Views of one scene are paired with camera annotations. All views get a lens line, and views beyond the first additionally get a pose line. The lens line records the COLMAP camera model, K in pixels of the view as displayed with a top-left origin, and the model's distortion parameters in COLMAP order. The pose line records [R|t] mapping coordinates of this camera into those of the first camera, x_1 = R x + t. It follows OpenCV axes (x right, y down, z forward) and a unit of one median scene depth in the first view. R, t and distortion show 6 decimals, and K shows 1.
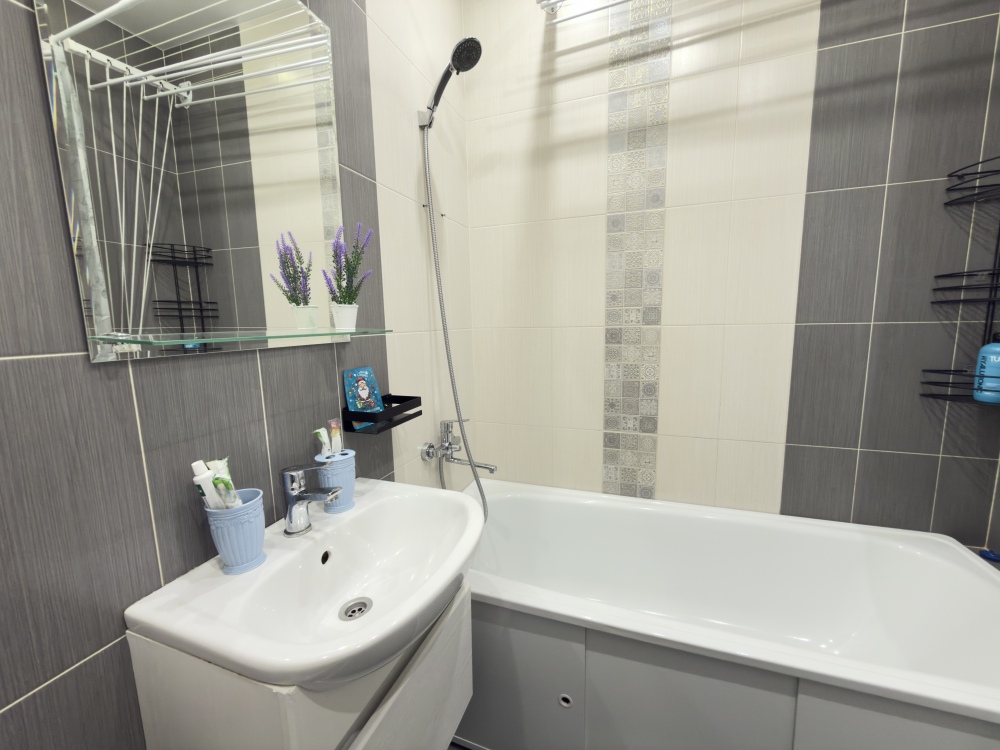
lens RADIAL K [[399.9, 0, 502.1], [0, 399.9, 374.1], [0, 0, 1]] dist [-0.001701, 0.000971]
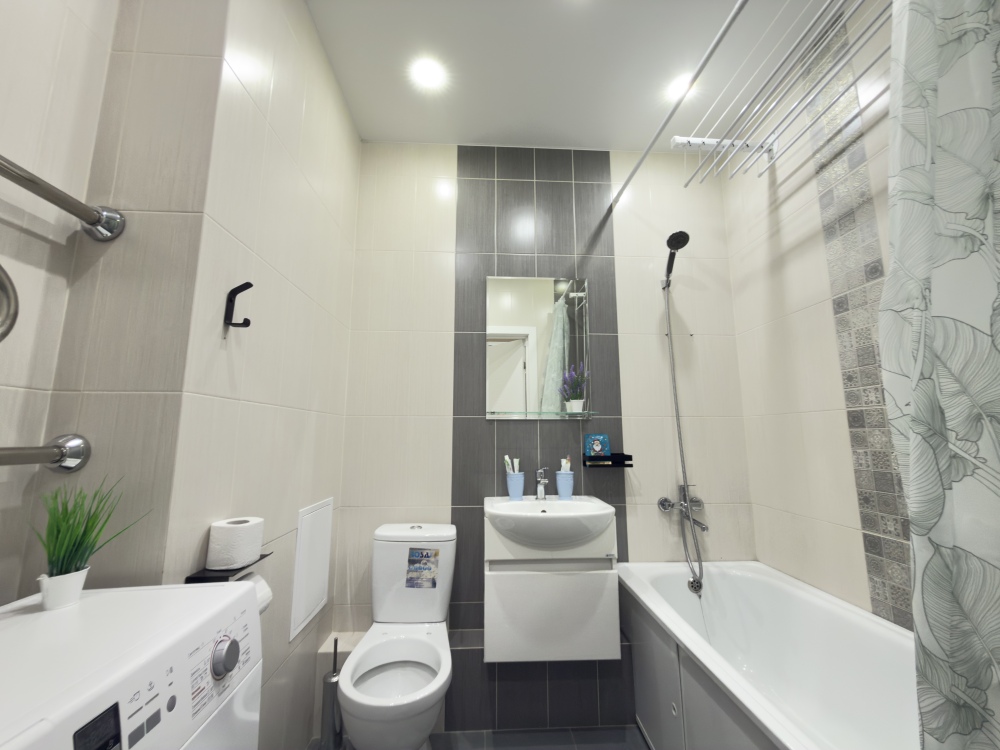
lens RADIAL K [[399.9, 0, 501.5], [0, 399.9, 366.8], [0, 0, 1]] dist [-0.001701, 0.000971]
pose [[0.382245, -0.138826, -0.913573, 0.847257], [-0.129982, 0.970743, -0.201899, 0.080156], [0.914873, 0.195923, 0.353017, -0.082406]]
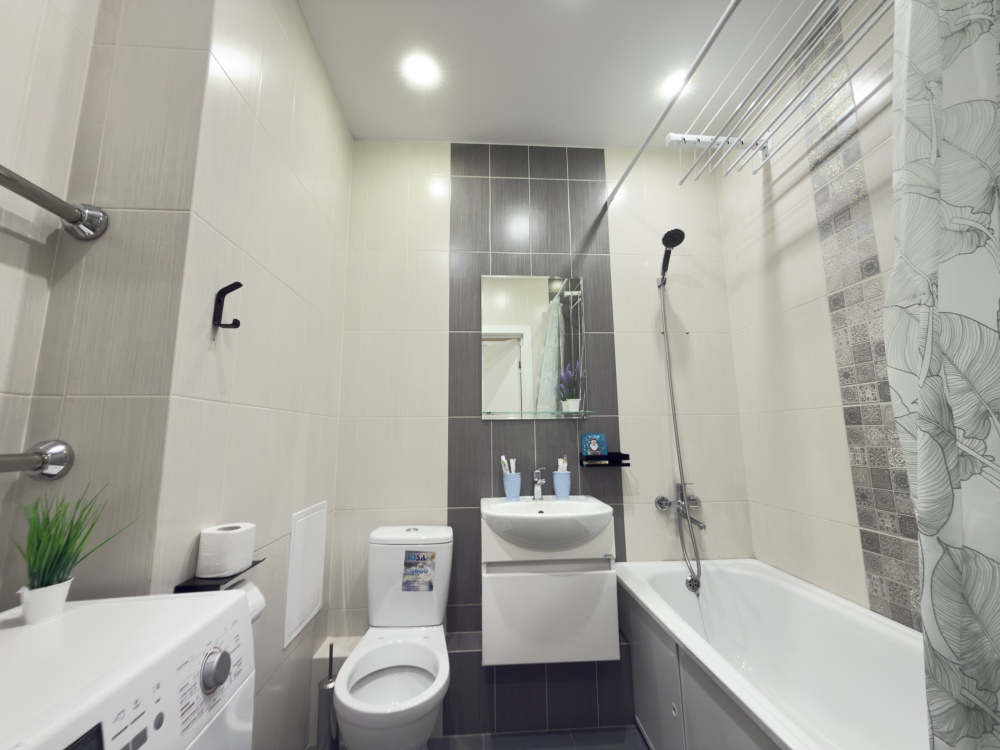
lens RADIAL K [[399.9, 0, 501.8], [0, 399.9, 367.2], [0, 0, 1]] dist [-0.001701, 0.000971]
pose [[0.394905, -0.139649, -0.908046, 0.834194], [-0.119361, 0.972204, -0.201426, 0.077250], [0.910935, 0.187929, 0.367260, -0.082212]]
